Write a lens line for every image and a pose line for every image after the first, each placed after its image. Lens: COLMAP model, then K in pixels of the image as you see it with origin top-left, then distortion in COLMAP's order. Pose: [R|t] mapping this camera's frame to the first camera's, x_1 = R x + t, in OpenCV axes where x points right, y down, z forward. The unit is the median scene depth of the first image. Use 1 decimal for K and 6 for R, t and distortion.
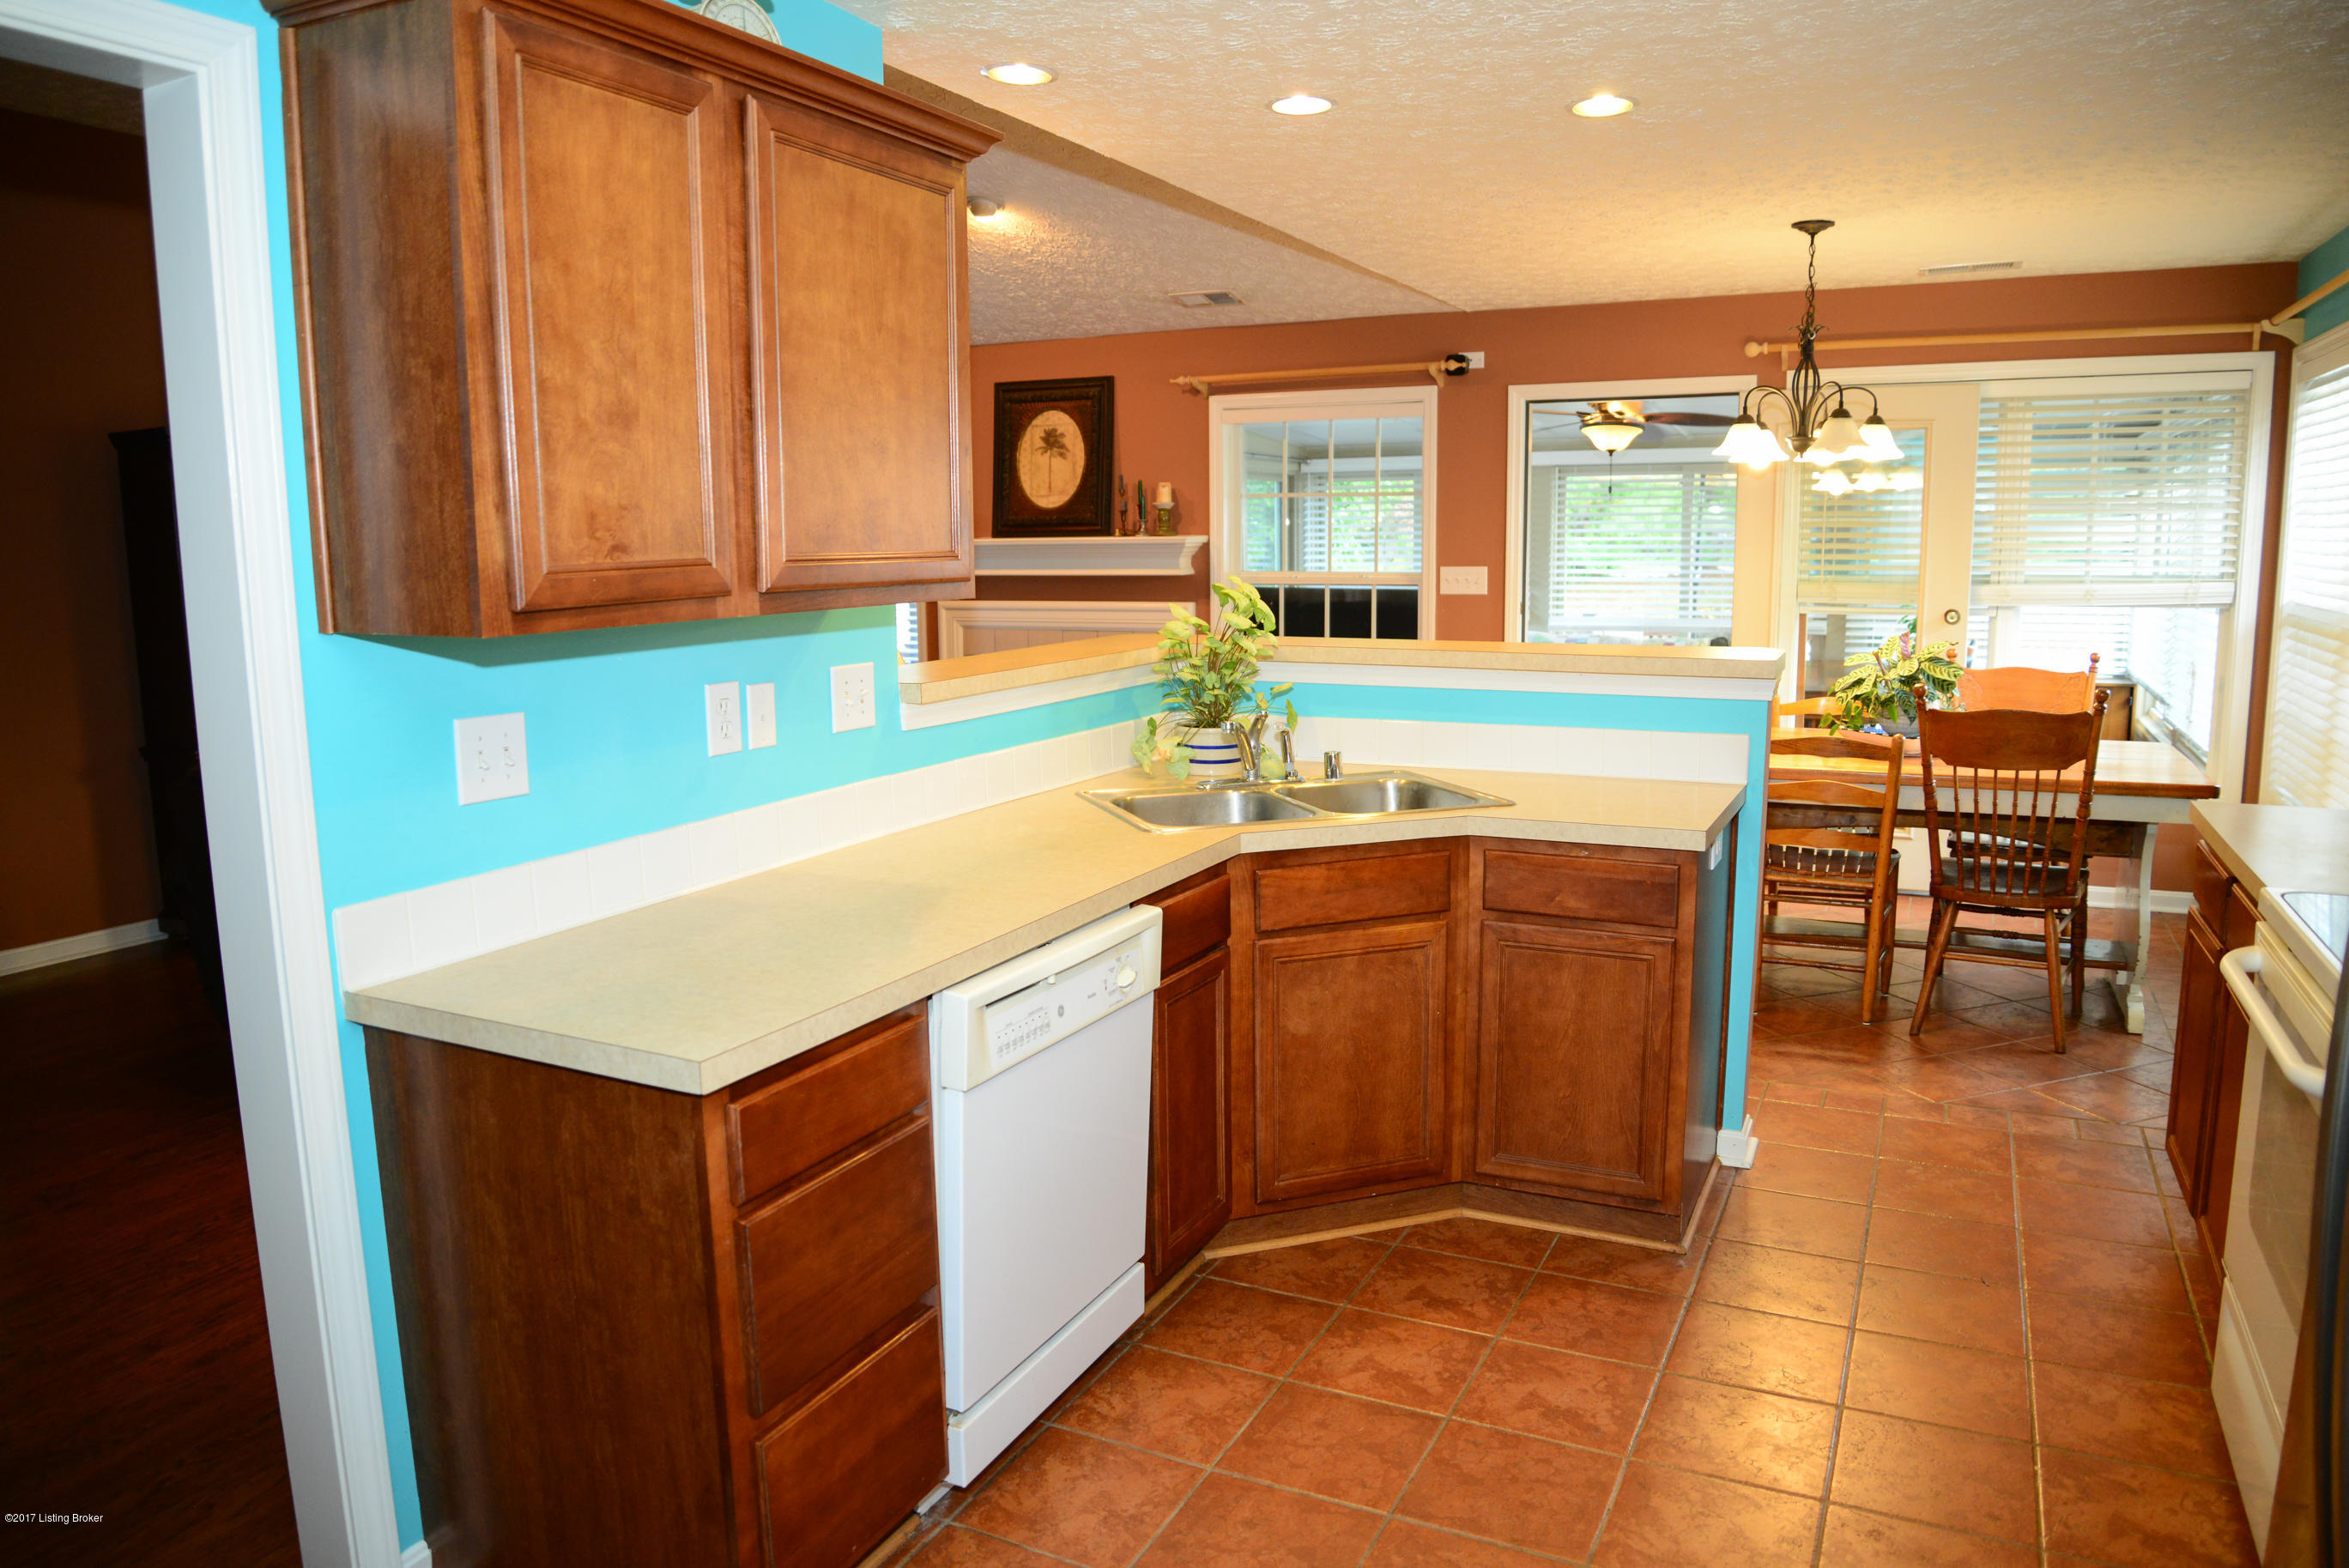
lens RADIAL K [[1609.9, 0, 1181.8], [0, 1609.9, 773.5], [0, 0, 1]] dist [-0.048692, 0.023402]
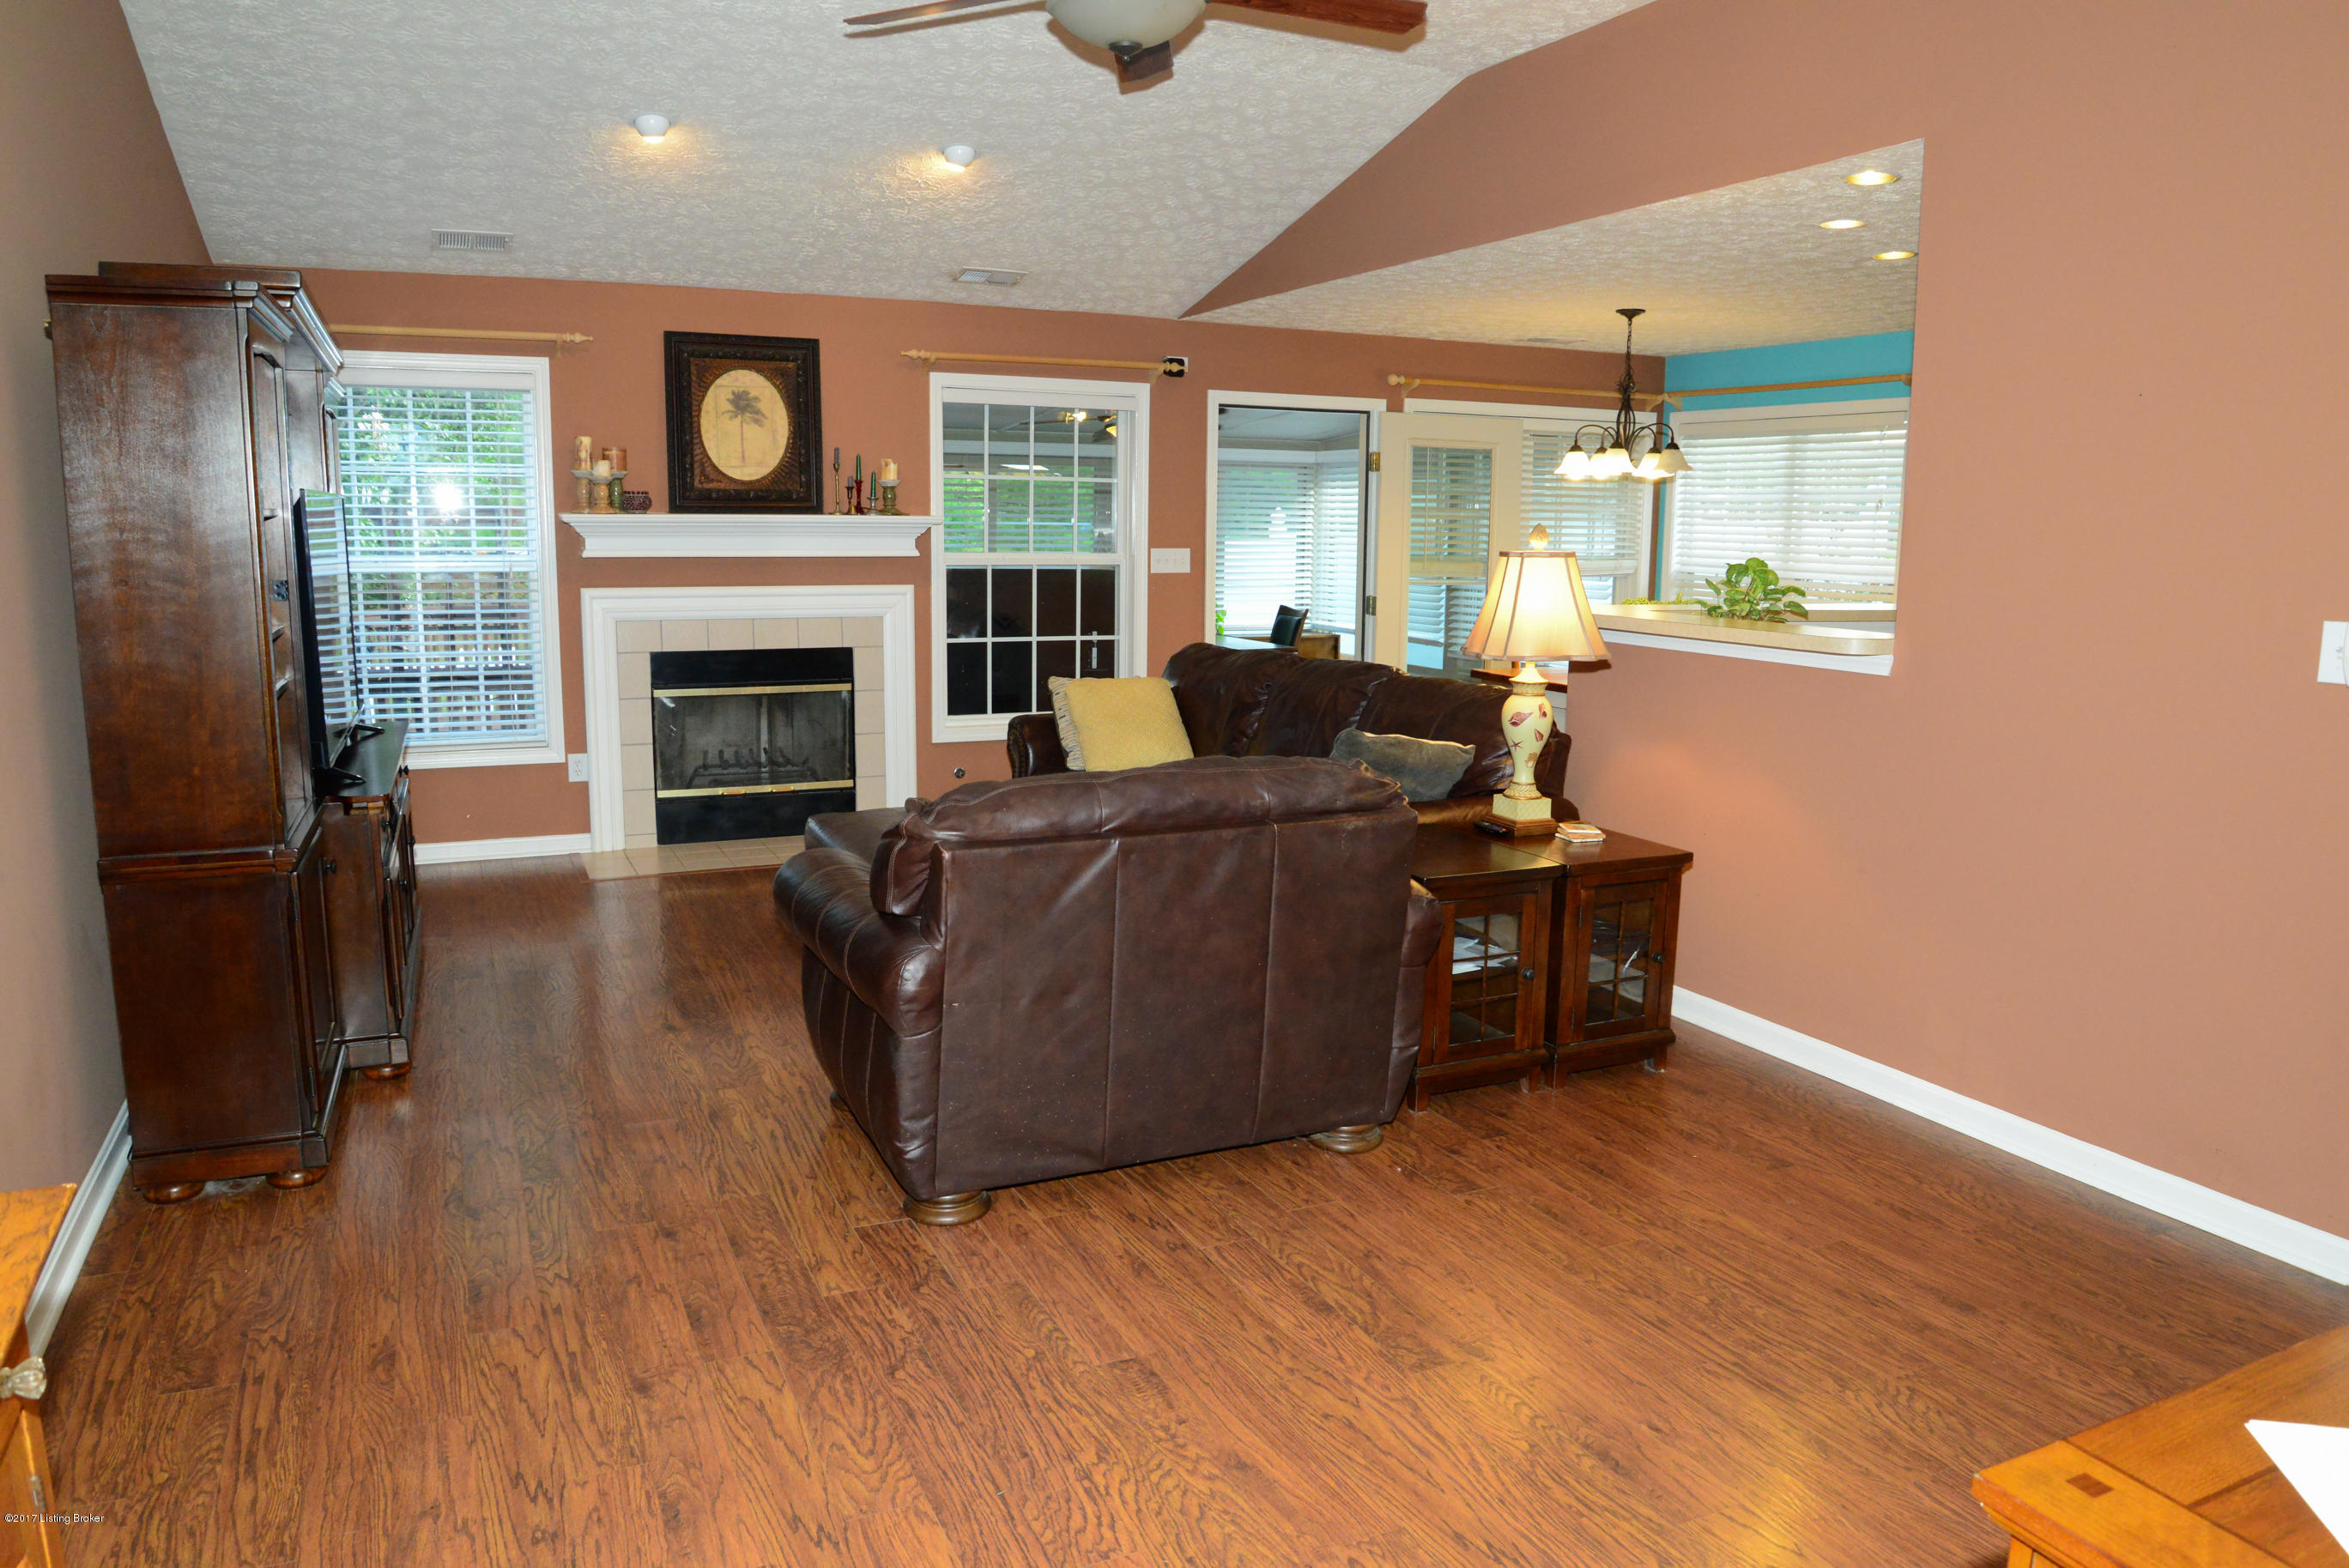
lens RADIAL K [[1609.9, 0, 1173.9], [0, 1609.9, 785.9], [0, 0, 1]] dist [-0.048692, 0.023402]
pose [[0.628380, -0.110554, 0.770011, -0.645401], [0.095515, 0.993325, 0.064670, -0.033930], [-0.772021, 0.032911, 0.634745, 0.270857]]
